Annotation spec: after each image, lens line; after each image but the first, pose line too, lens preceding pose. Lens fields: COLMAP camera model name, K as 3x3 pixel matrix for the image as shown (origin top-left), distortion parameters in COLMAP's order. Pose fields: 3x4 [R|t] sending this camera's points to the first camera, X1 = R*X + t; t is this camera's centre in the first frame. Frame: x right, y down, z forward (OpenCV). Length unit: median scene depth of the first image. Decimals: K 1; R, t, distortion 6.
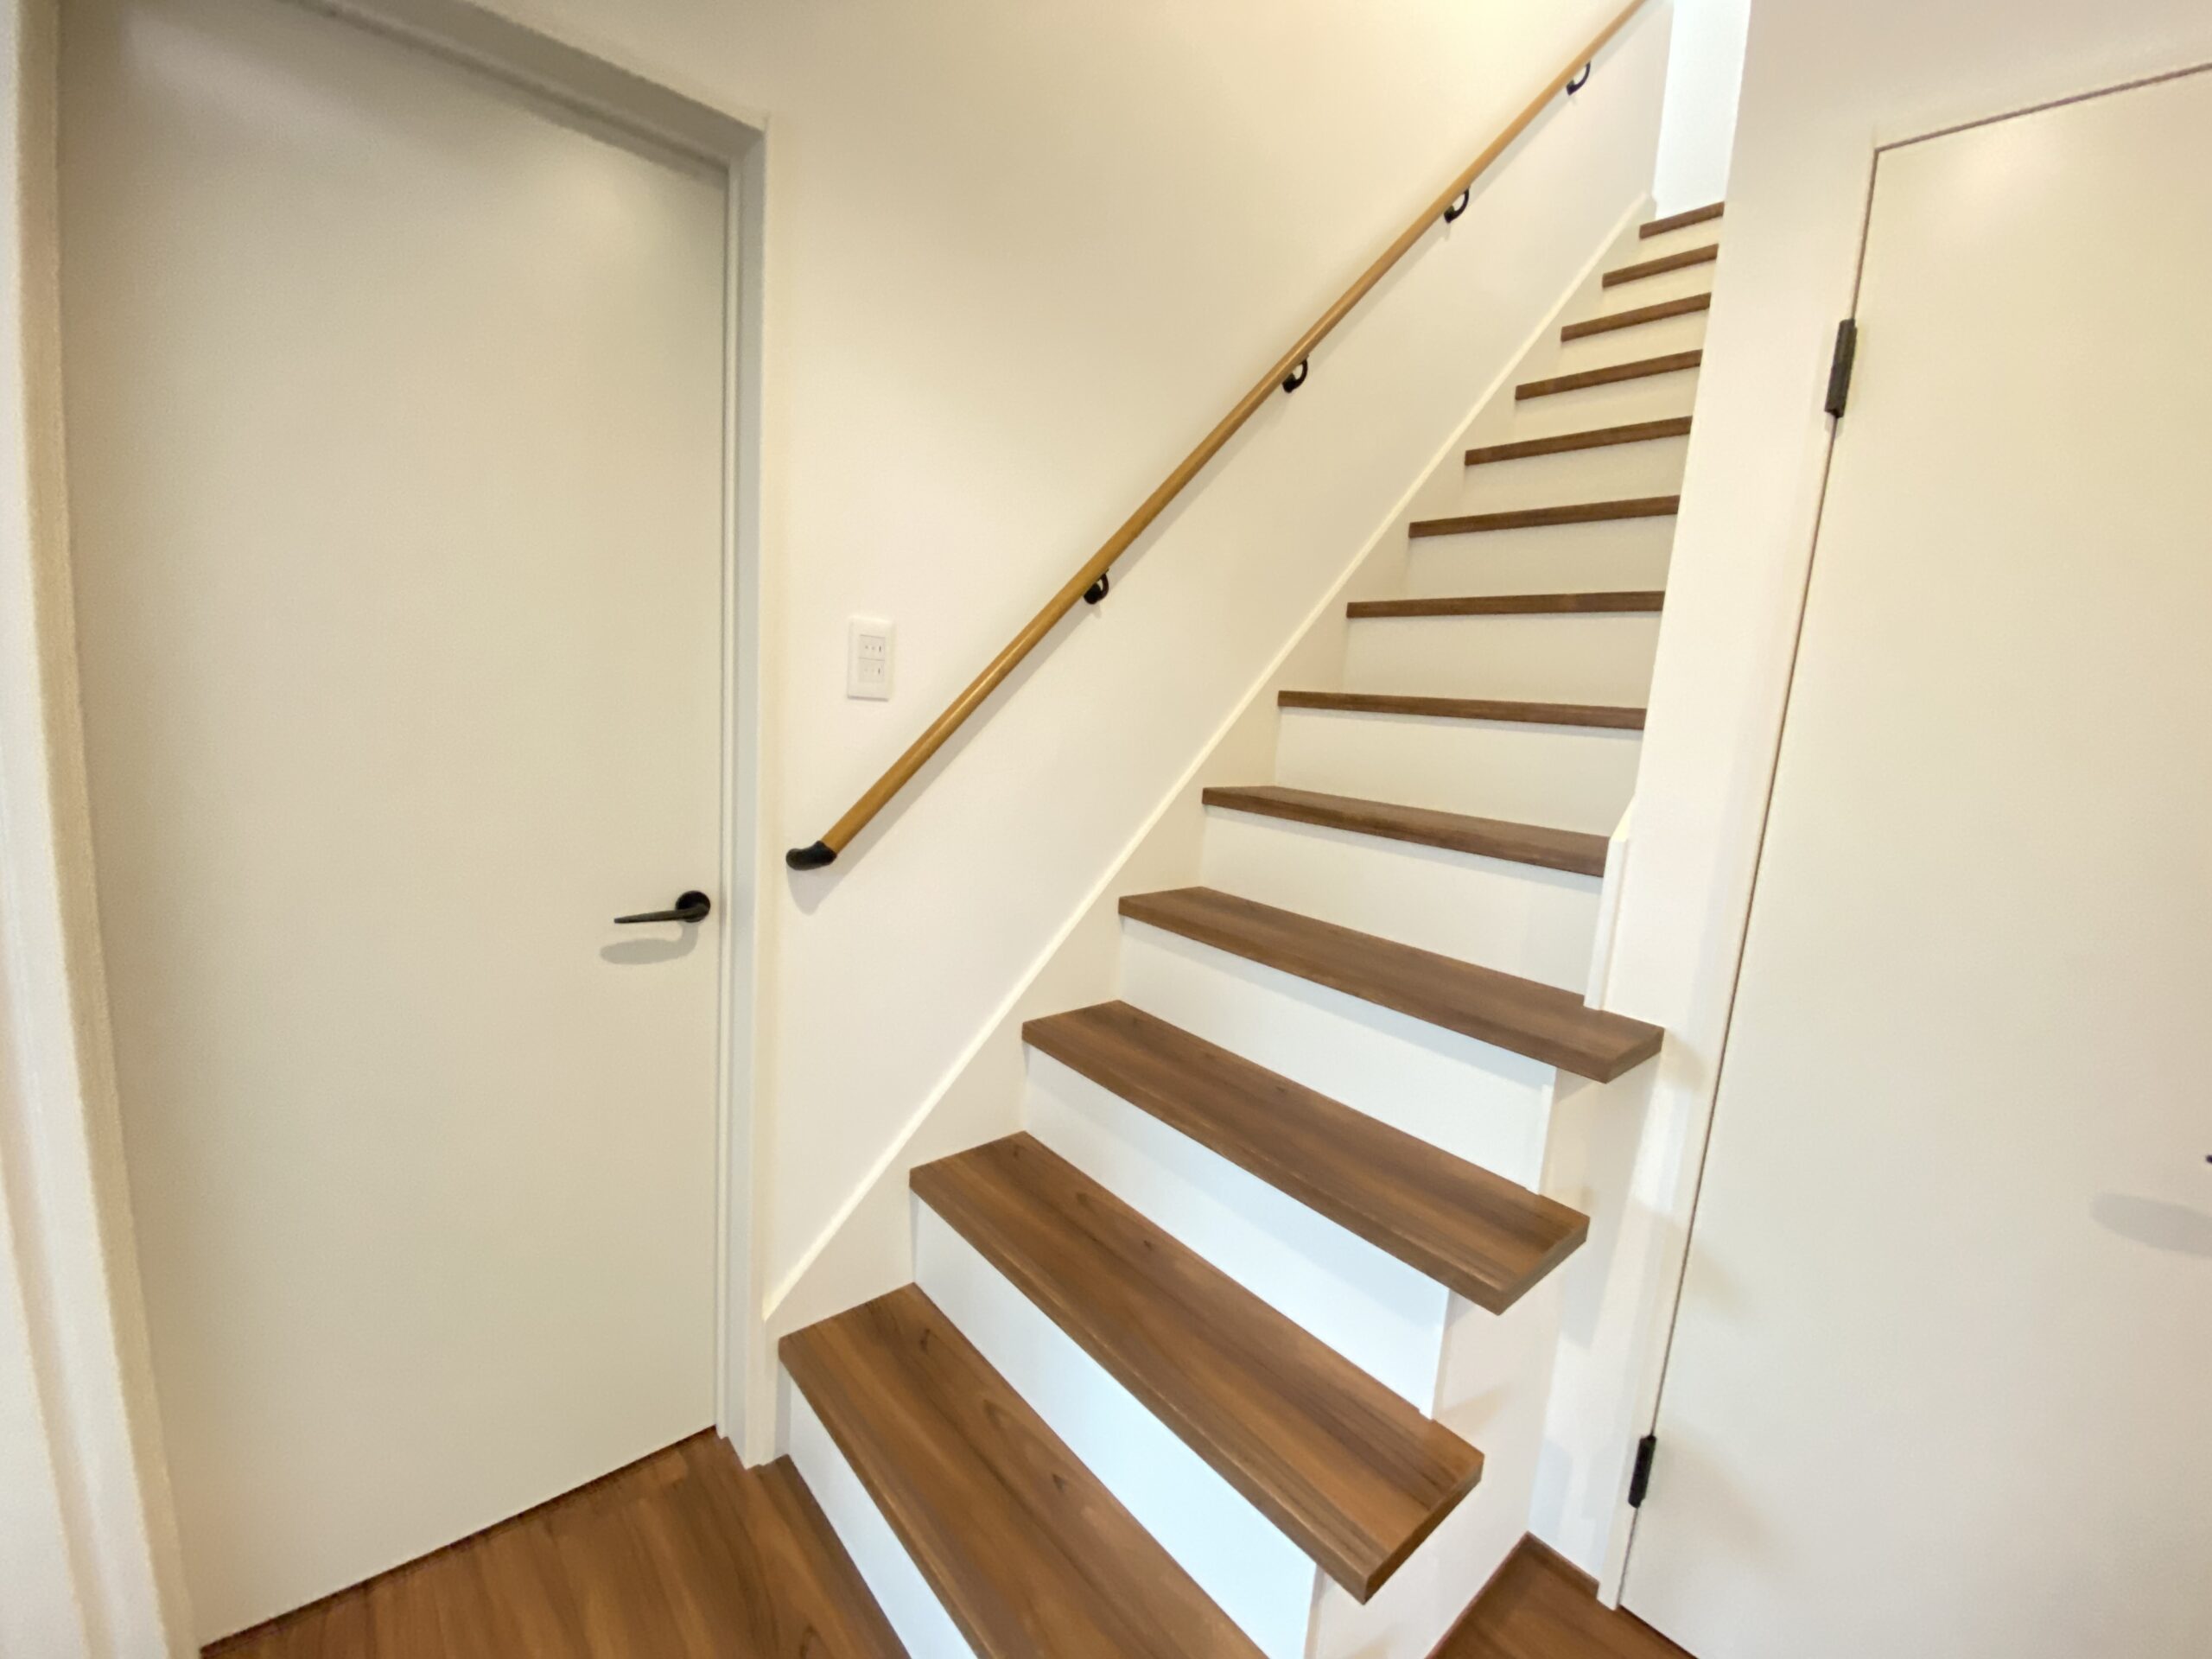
lens RADIAL K [[897.8, 0, 1104.3], [0, 897.8, 835.8], [0, 0, 1]] dist [0.006768, -0.014192]
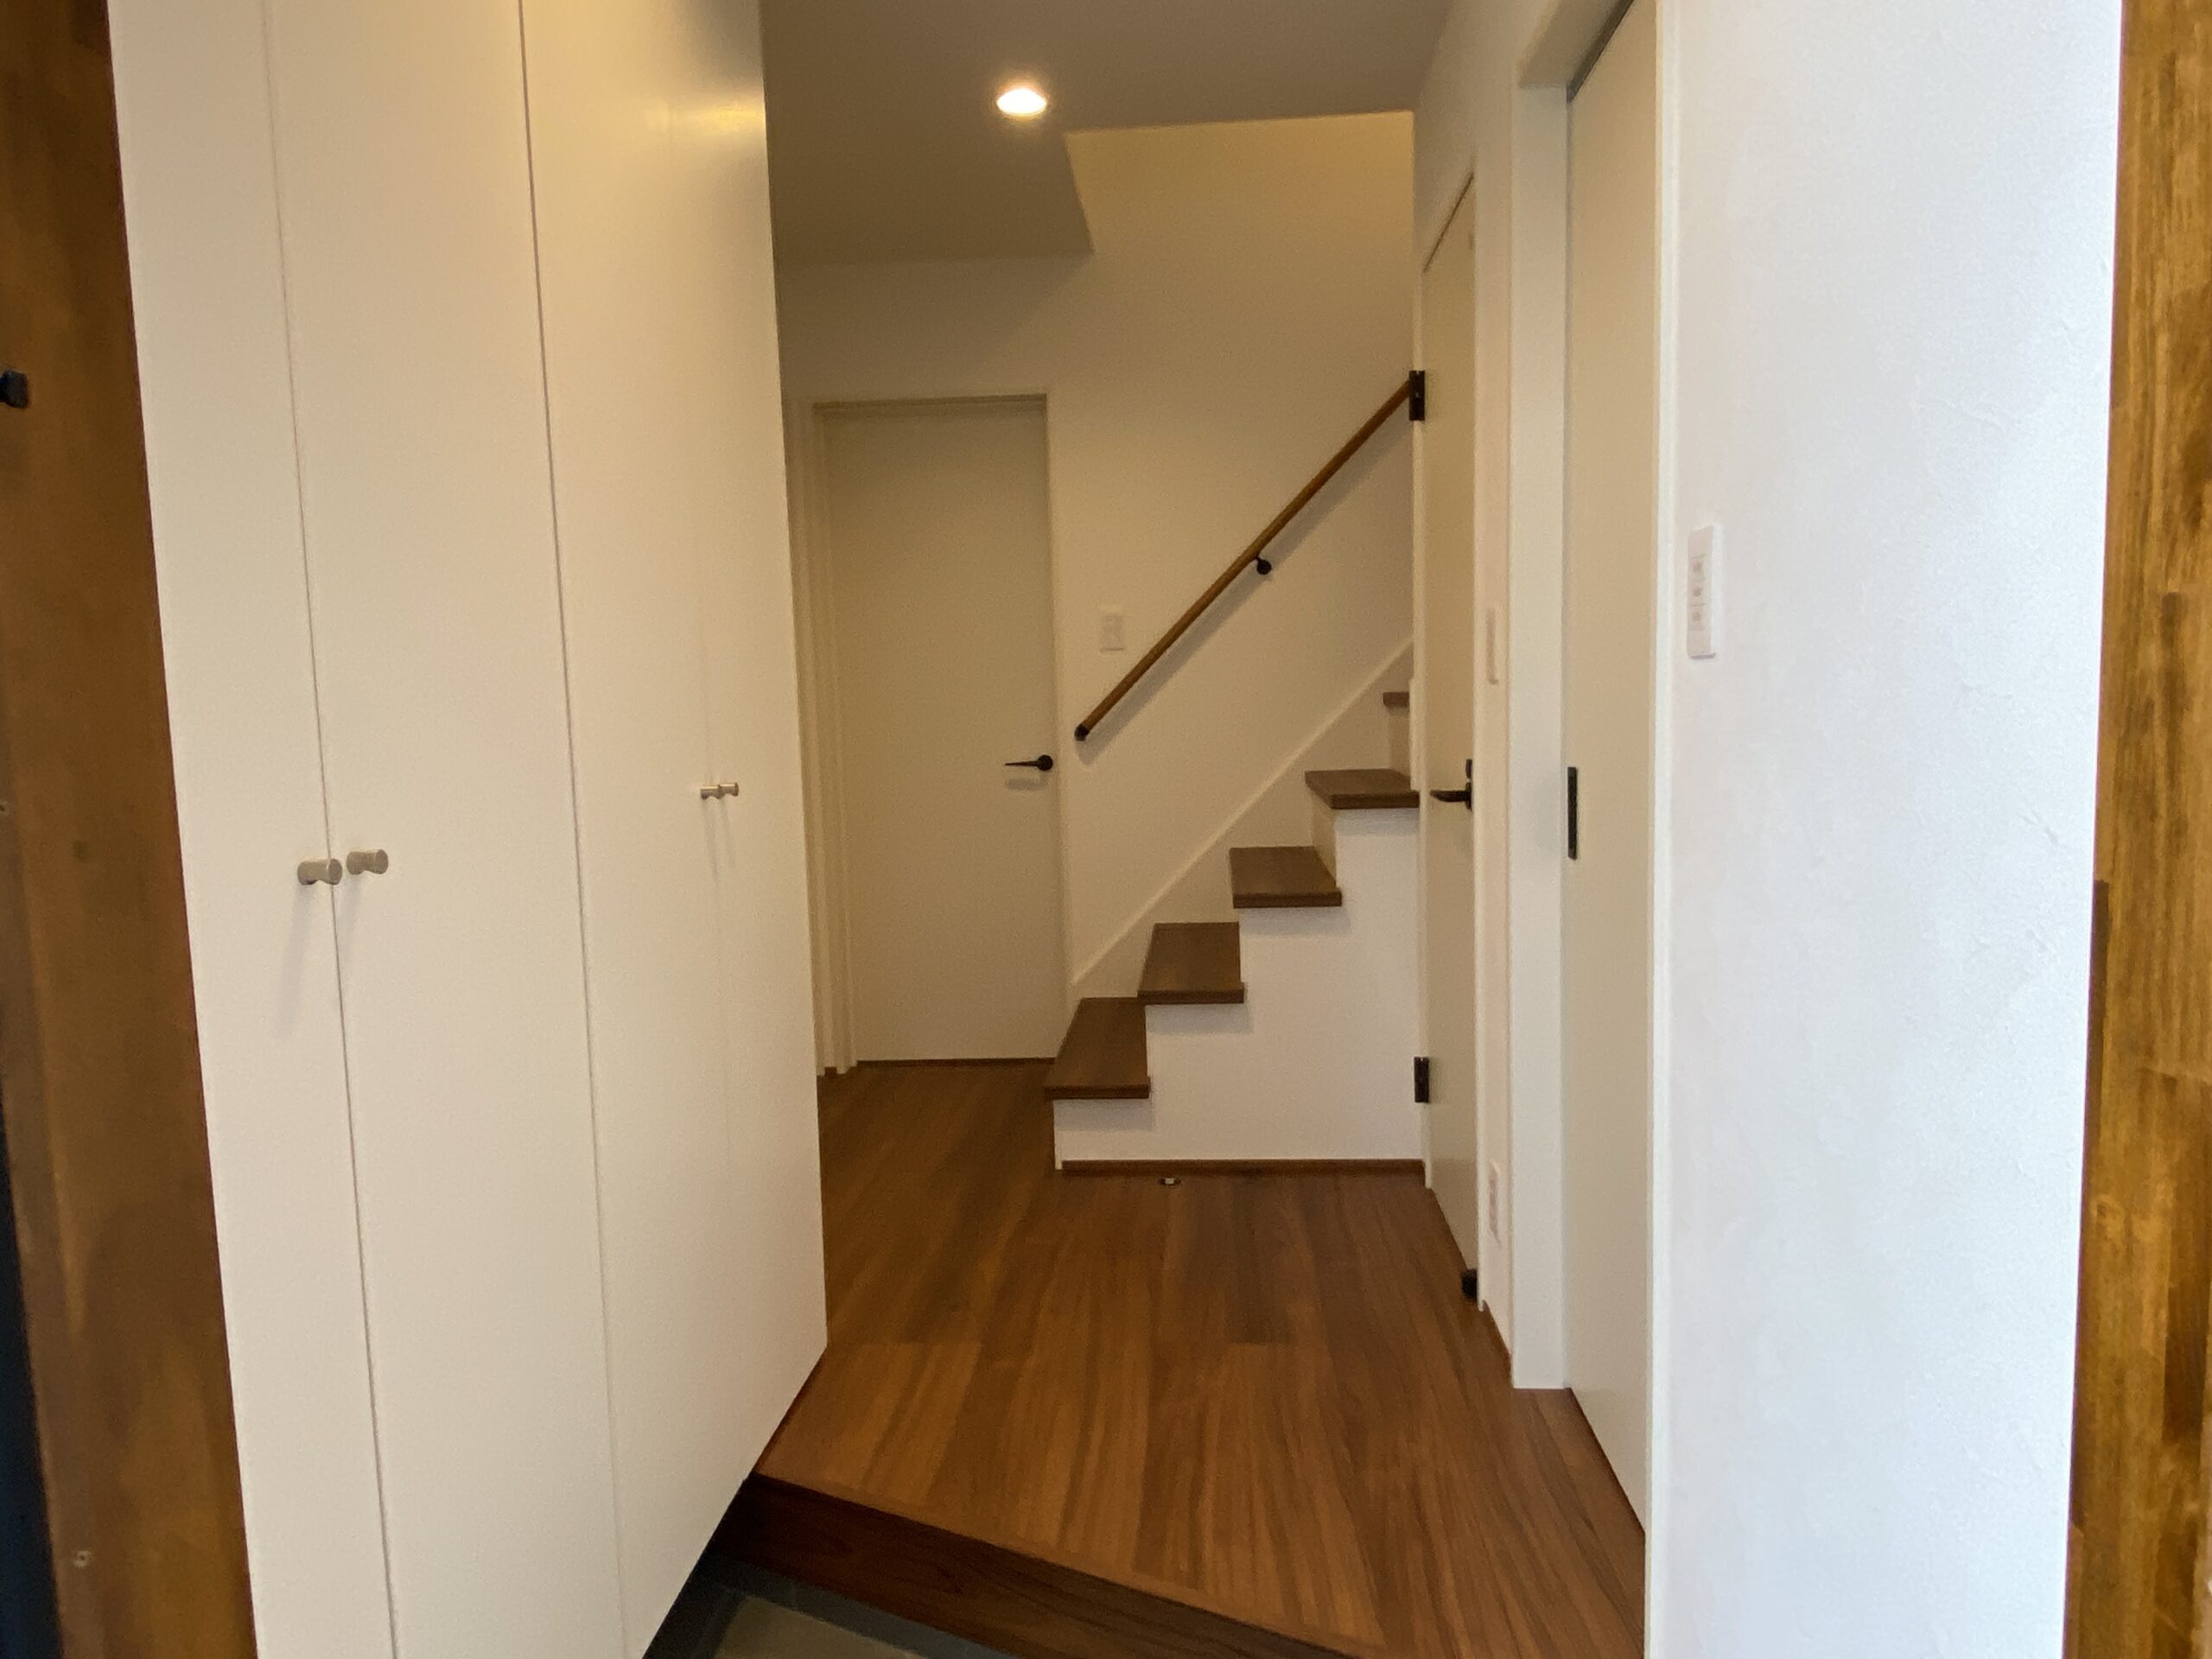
lens RADIAL K [[1364.1, 0, 1110.8], [0, 1364.1, 821.4], [0, 0, 1]] dist [0.029958, 0.000309]
pose [[0.702175, -0.021814, -0.711670, 1.803837], [-0.022801, 0.998329, -0.053097, 0.367805], [0.711639, 0.053510, 0.700505, -1.009822]]
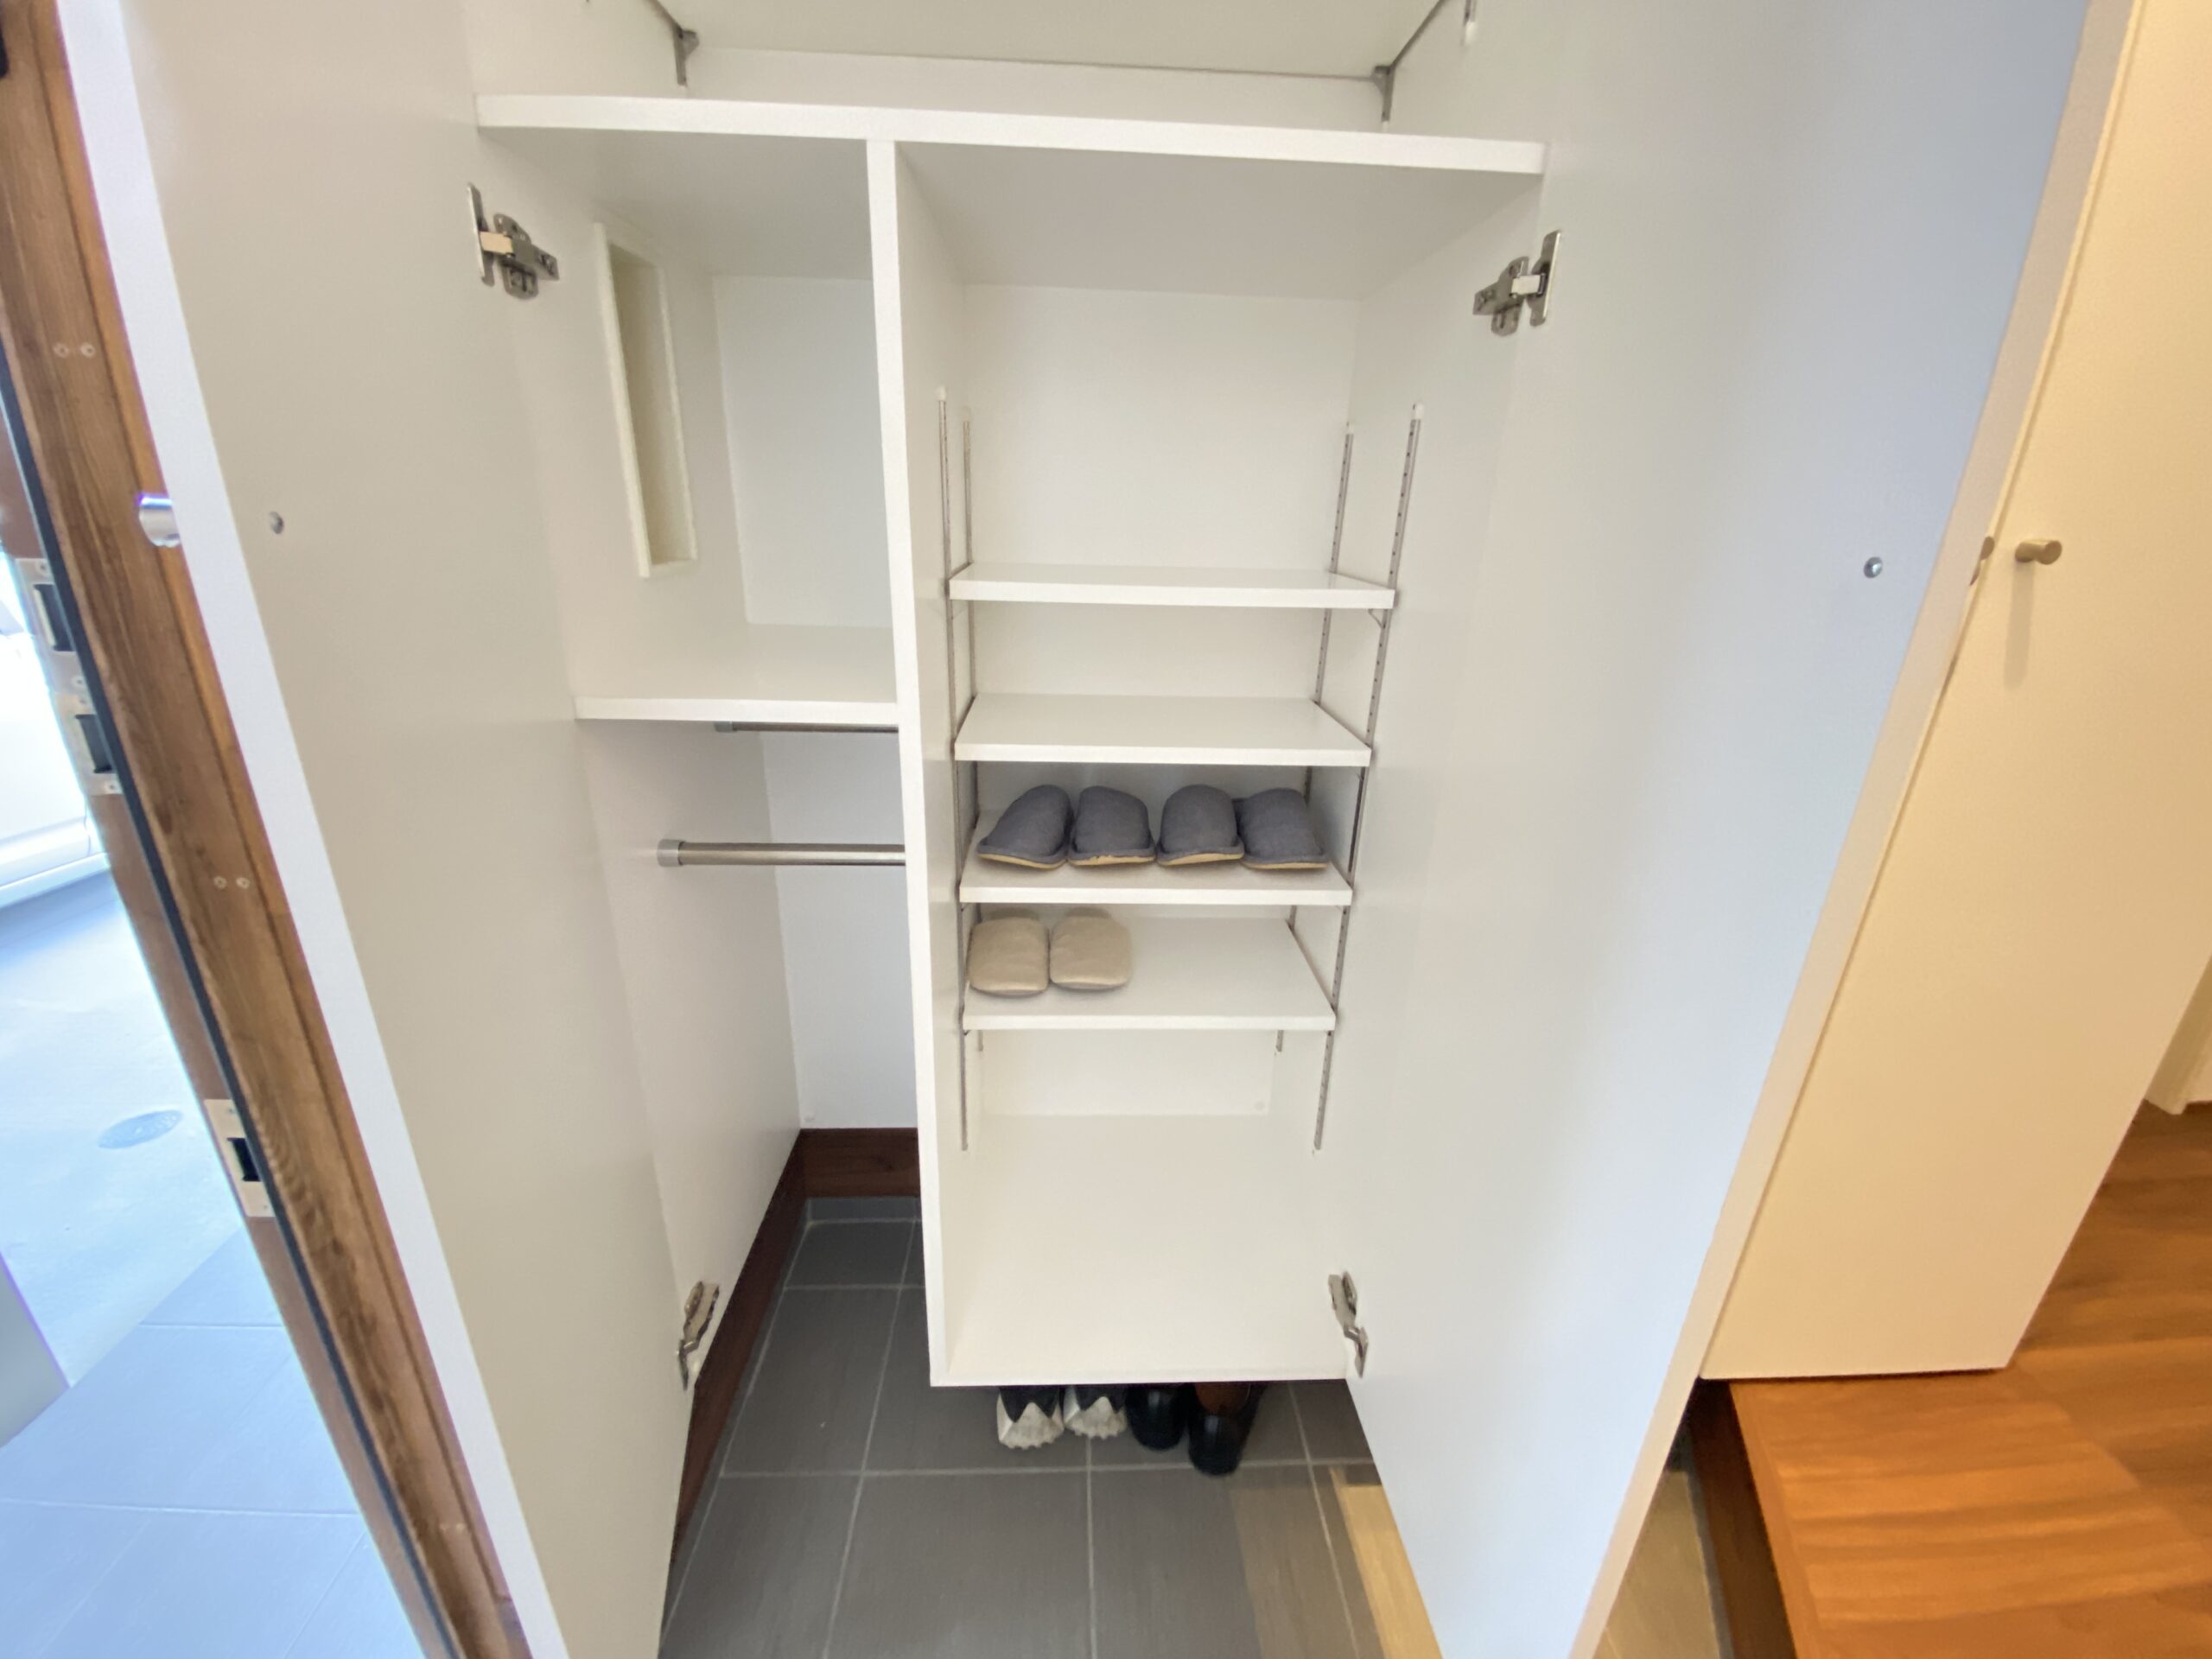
lens RADIAL K [[897.8, 0, 1097.5], [0, 897.8, 828.5], [0, 0, 1]] dist [0.006768, -0.014192]
pose [[-0.623663, 0.189458, -0.758387, 1.368019], [-0.174369, 0.912021, 0.371232, 0.327421], [0.761997, 0.363763, -0.535758, -0.409834]]
